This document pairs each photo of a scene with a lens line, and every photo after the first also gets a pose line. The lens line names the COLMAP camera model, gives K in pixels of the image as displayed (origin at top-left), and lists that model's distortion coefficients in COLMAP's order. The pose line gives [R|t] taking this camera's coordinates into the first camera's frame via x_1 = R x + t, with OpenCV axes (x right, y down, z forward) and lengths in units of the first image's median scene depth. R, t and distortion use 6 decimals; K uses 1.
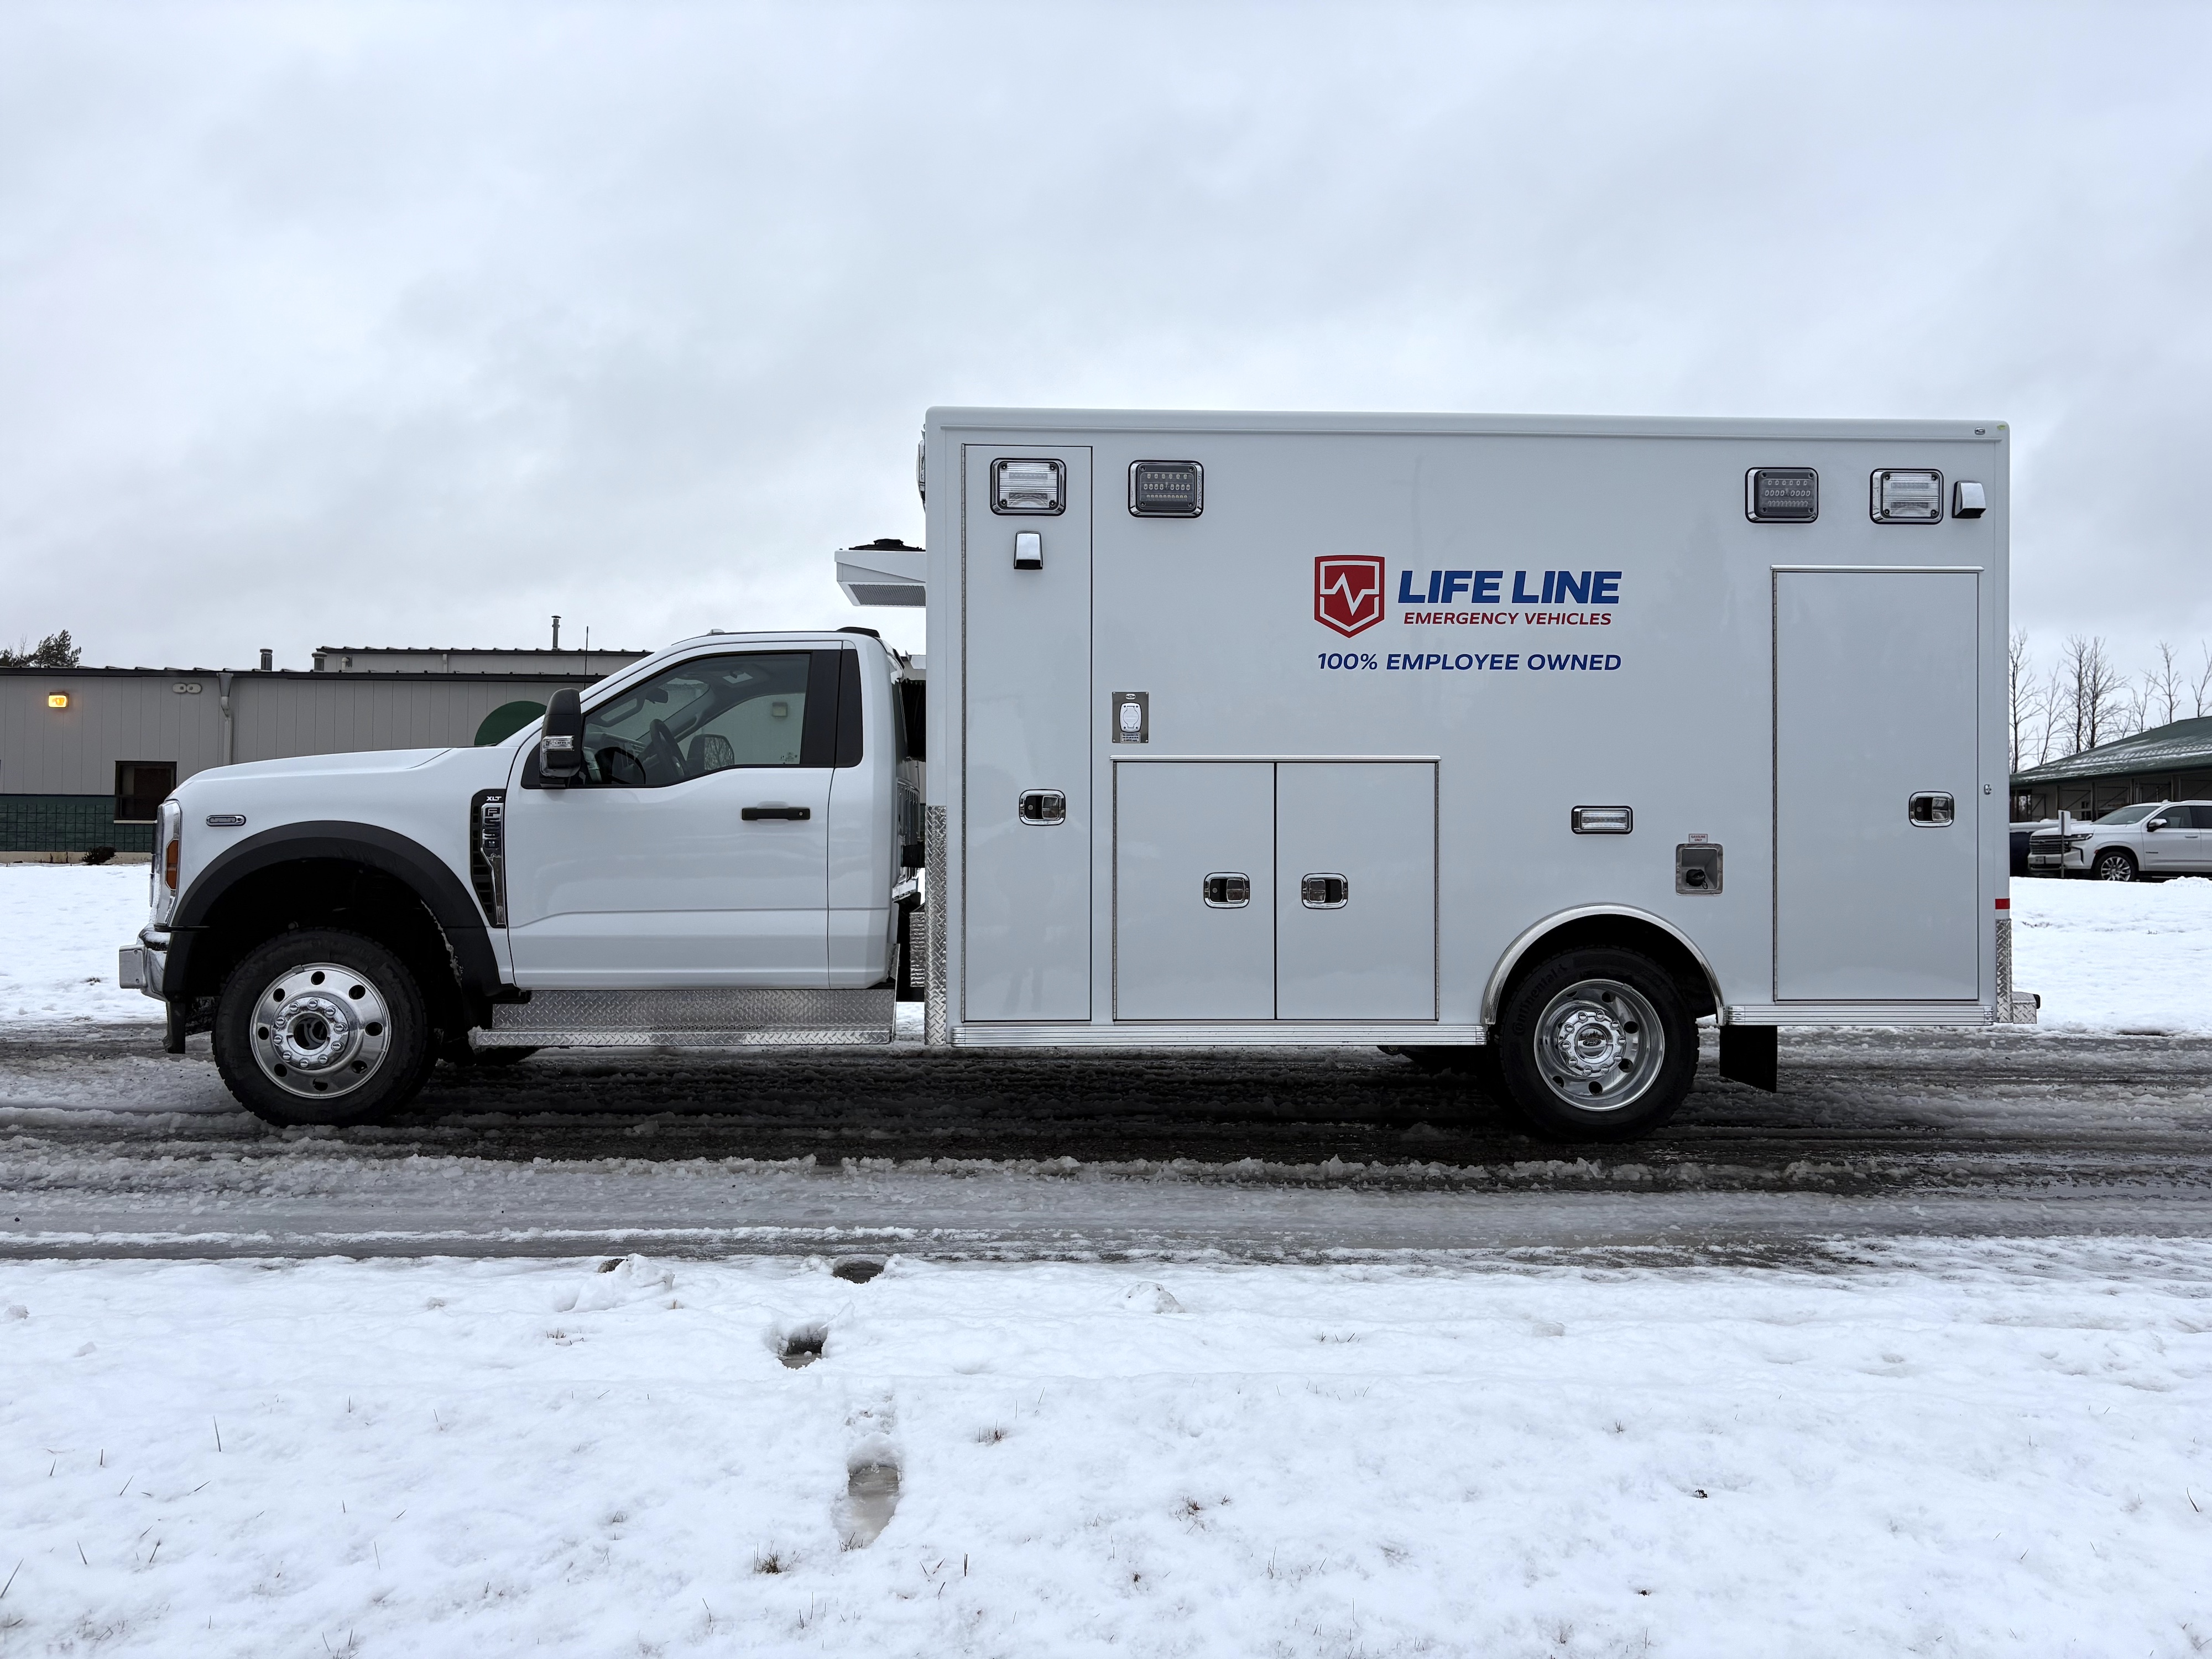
lens RADIAL K [[1738.1, 0, 1109.5], [0, 1738.1, 728.8], [0, 0, 1]] dist [-0.013198, 0.000834]
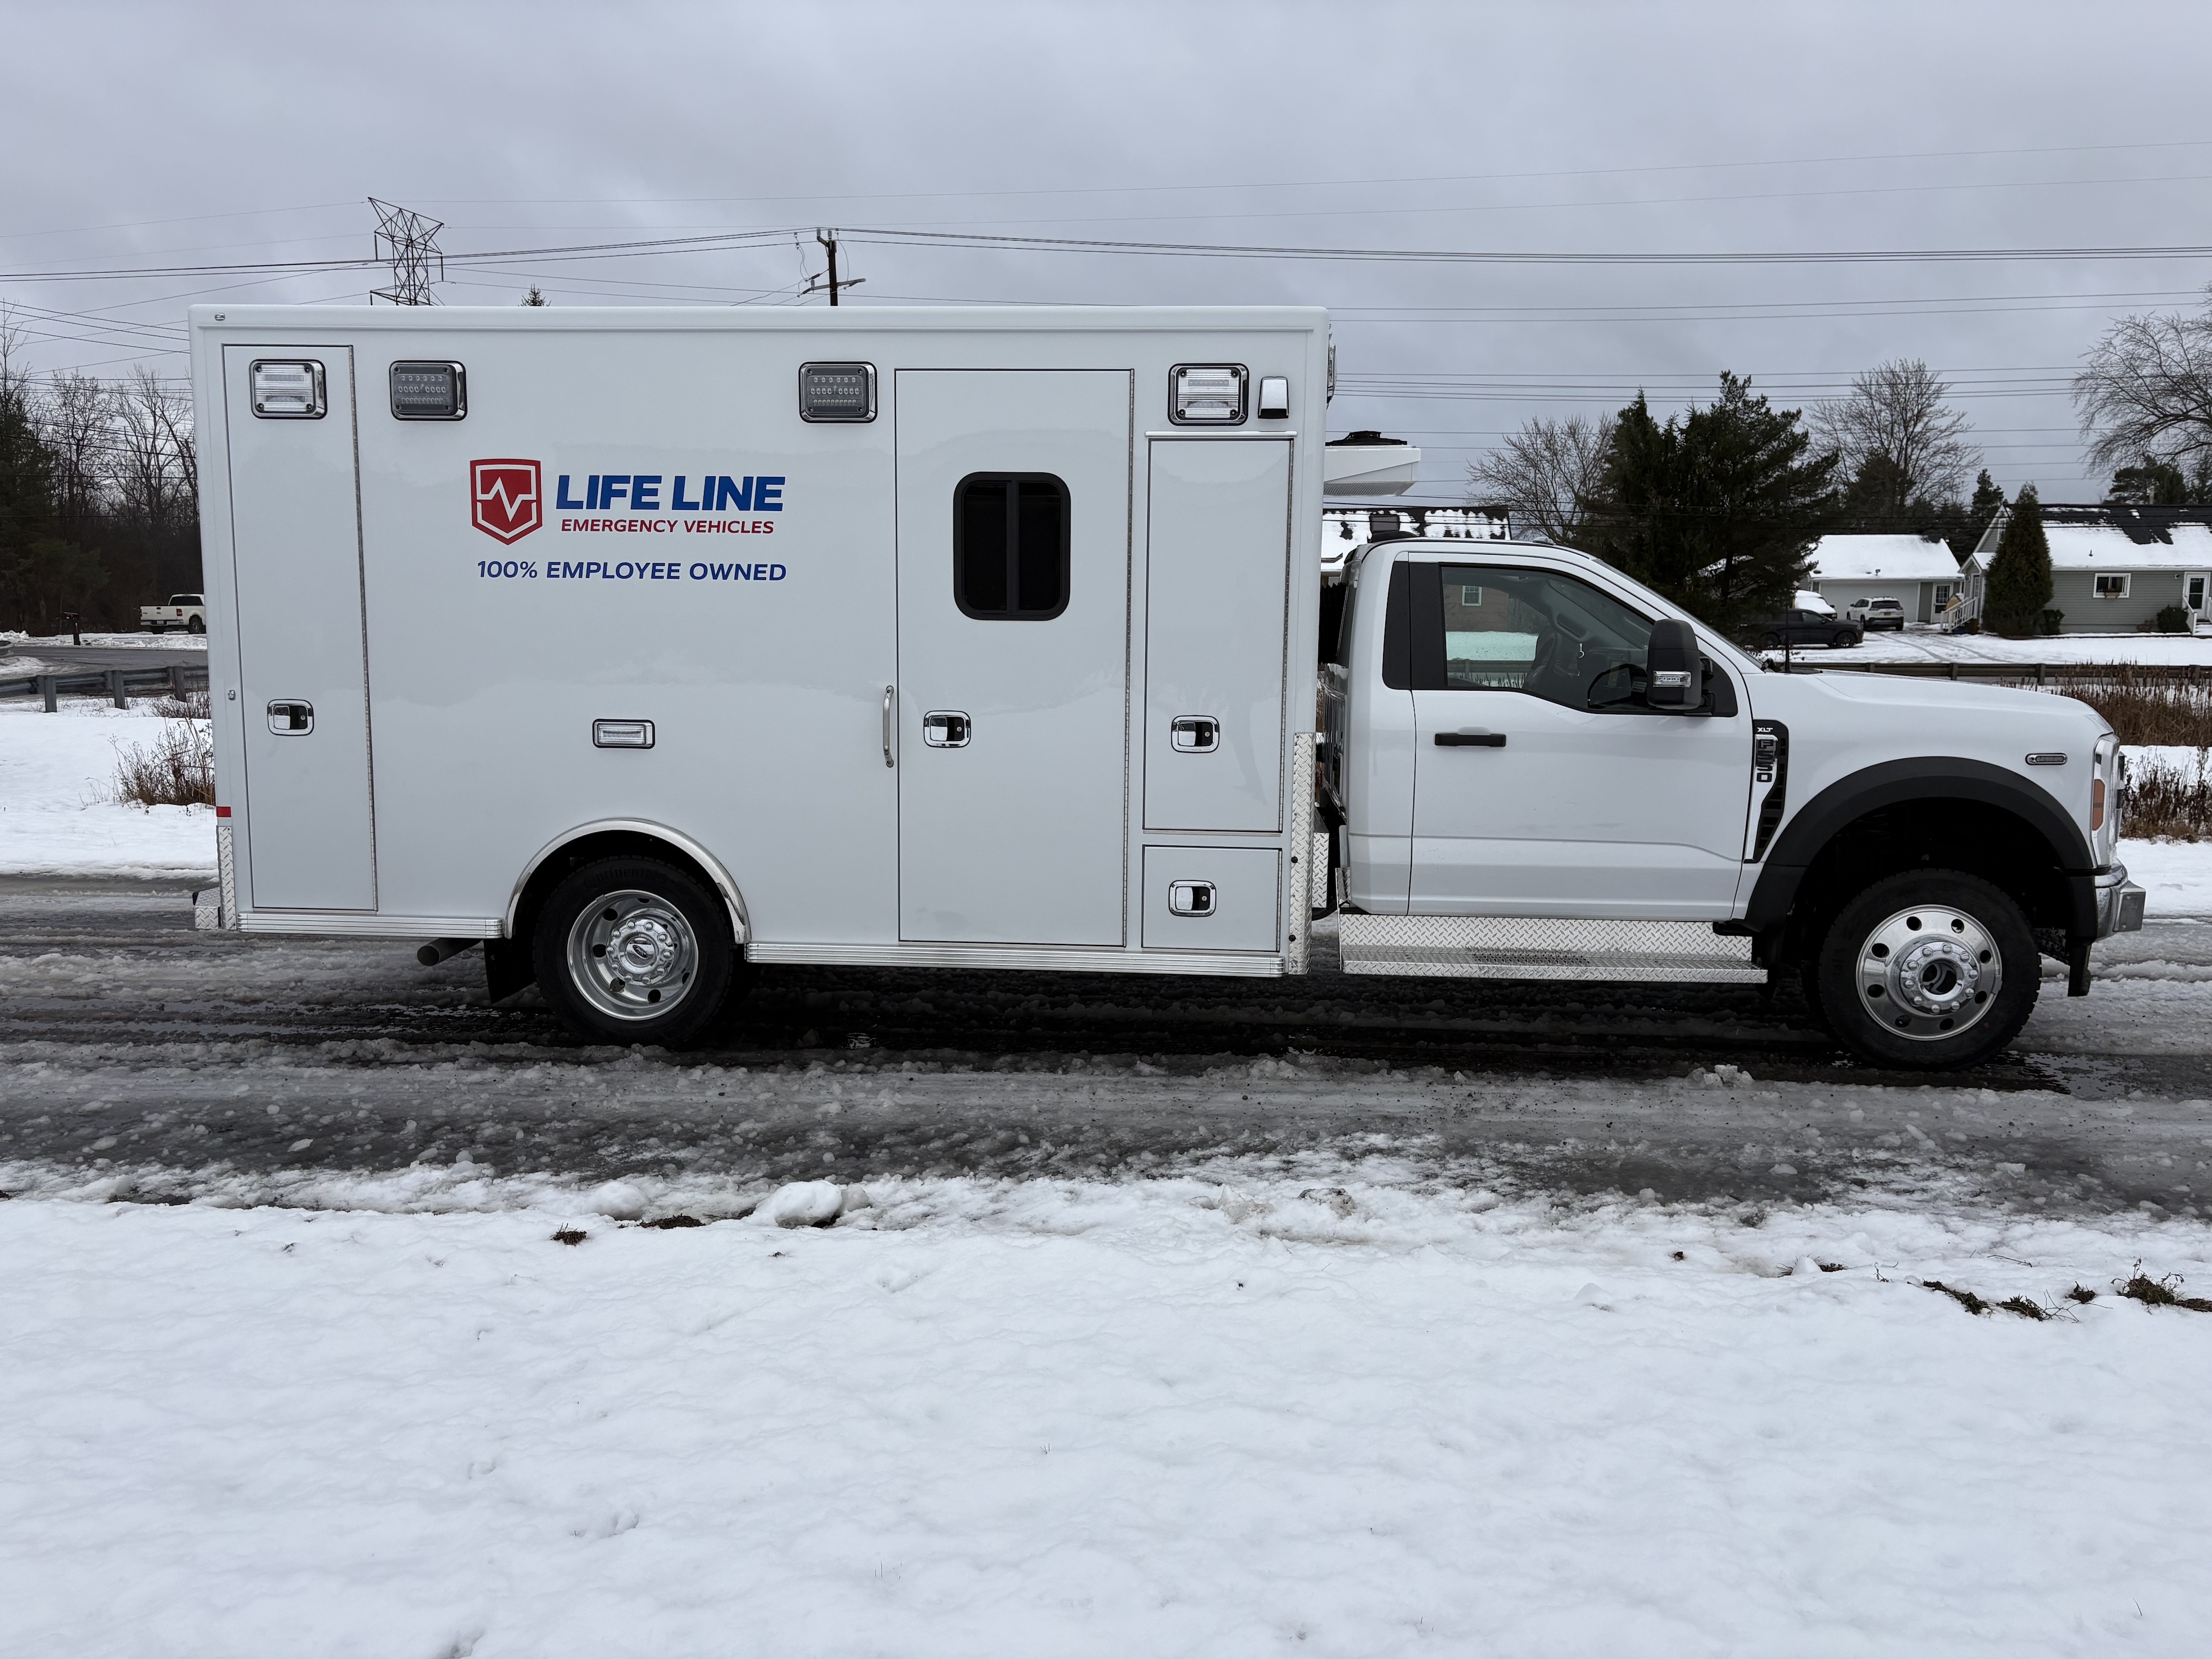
lens RADIAL K [[1662.0, 0, 1099.9], [0, 1662.0, 827.5], [0, 0, 1]] dist [0.068939, -0.075863]
pose [[0.995173, 0.018792, -0.096317, 0.563926], [-0.007477, 0.993161, 0.116516, -0.006638], [0.097848, -0.115234, 0.988507, 0.077795]]
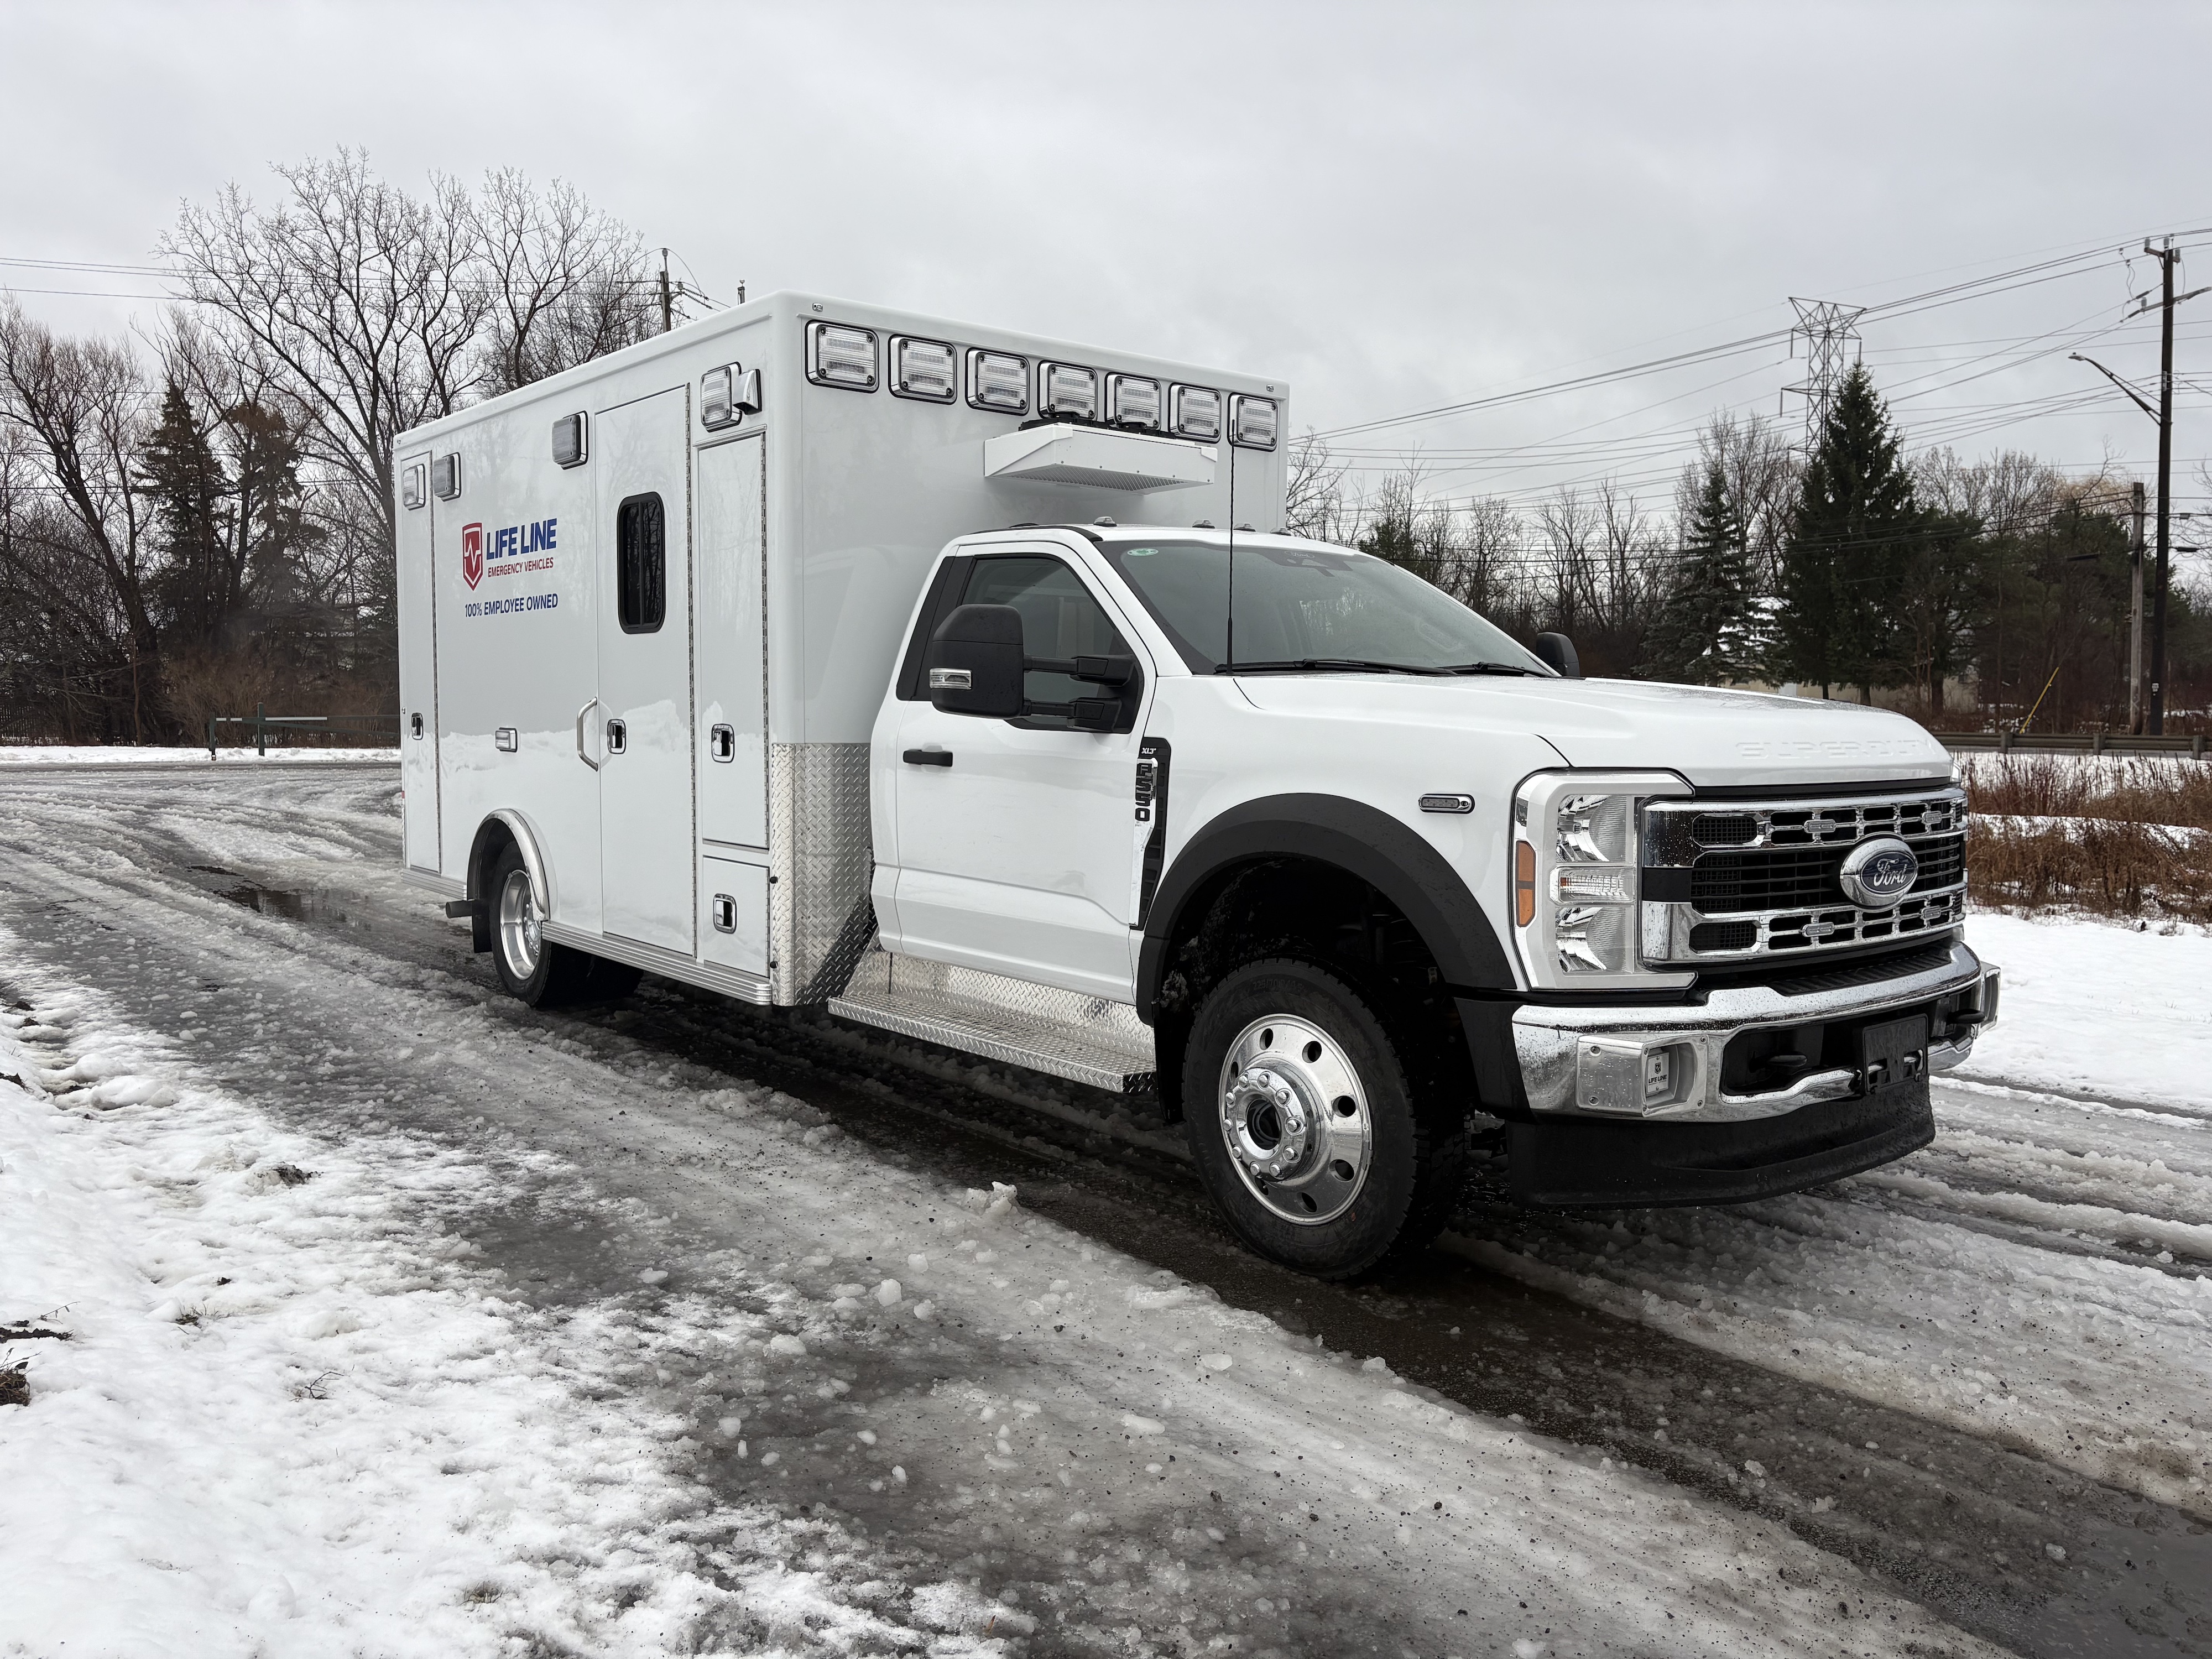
lens RADIAL K [[1662.0, 0, 1099.9], [0, 1662.0, 827.5], [0, 0, 1]] dist [0.068939, -0.075863]
pose [[0.608917, 0.060649, -0.790912, 1.377892], [-0.008651, 0.997521, 0.069831, 0.029617], [0.793187, -0.035679, 0.607932, 0.615805]]
